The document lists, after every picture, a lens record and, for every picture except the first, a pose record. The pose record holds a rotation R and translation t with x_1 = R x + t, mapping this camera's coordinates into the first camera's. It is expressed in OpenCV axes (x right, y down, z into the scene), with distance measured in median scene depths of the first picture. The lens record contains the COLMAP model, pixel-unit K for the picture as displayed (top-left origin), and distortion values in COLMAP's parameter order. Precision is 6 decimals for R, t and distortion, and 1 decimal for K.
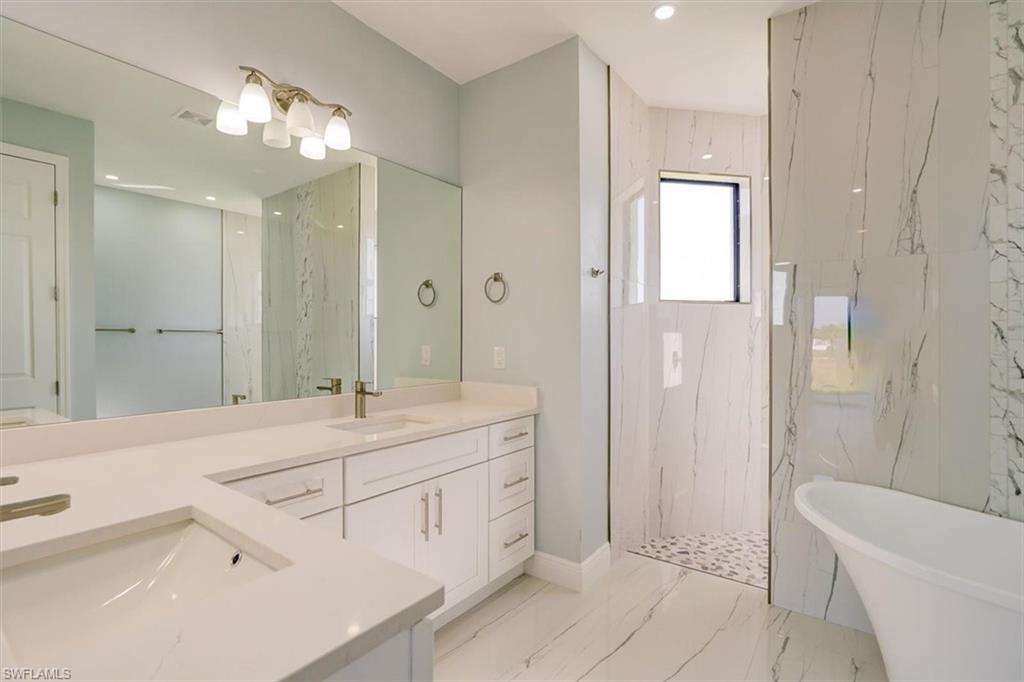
lens RADIAL K [[473.8, 0, 512.0], [0, 473.8, 341.0], [0, 0, 1]] dist [-0.004677, 0.000068]
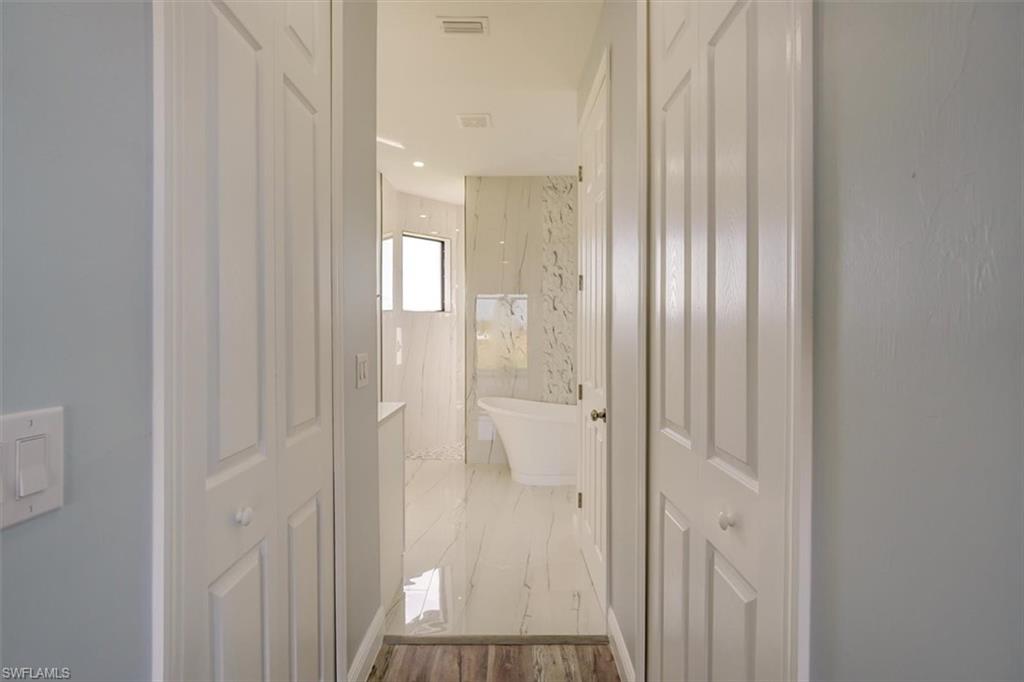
lens RADIAL K [[482.7, 0, 524.7], [0, 482.7, 334.2], [0, 0, 1]] dist [0.002785, 0.000658]
pose [[0.781280, -0.002865, 0.624174, -0.554630], [0.001346, 0.999995, 0.002905, -0.005283], [-0.624179, -0.001430, 0.781280, -0.785986]]
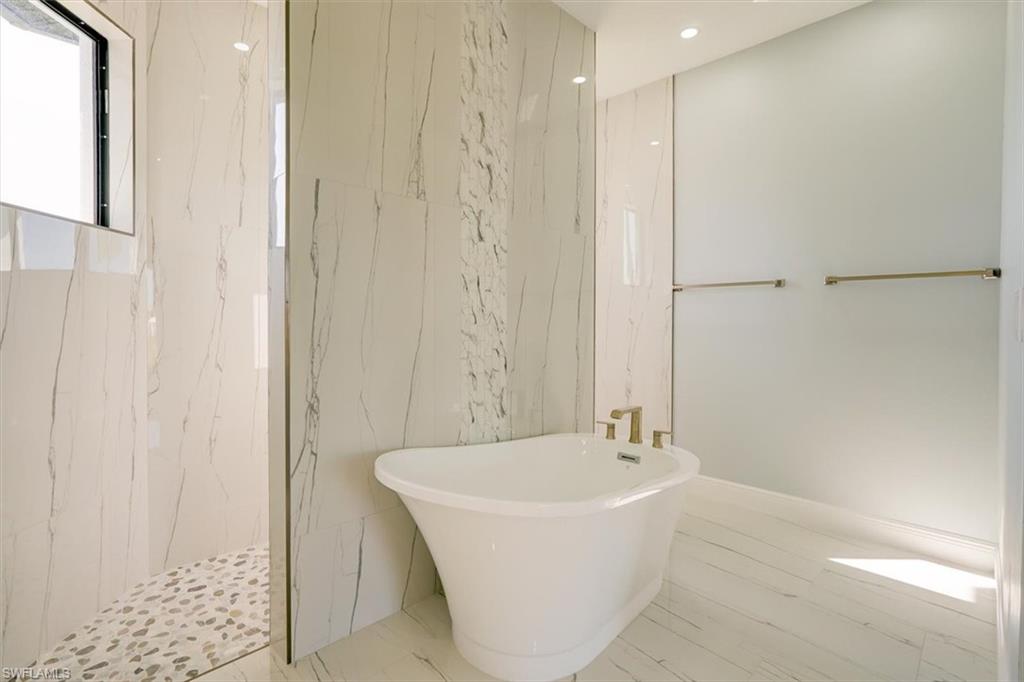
lens RADIAL K [[488.9, 0, 478.6], [0, 488.9, 326.2], [0, 0, 1]] dist [-0.024667, 0.011588]
pose [[0.173423, -0.009407, 0.984802, -0.099747], [0.002378, 0.999955, 0.009133, 0.058851], [-0.984844, 0.000758, 0.173438, 0.617899]]
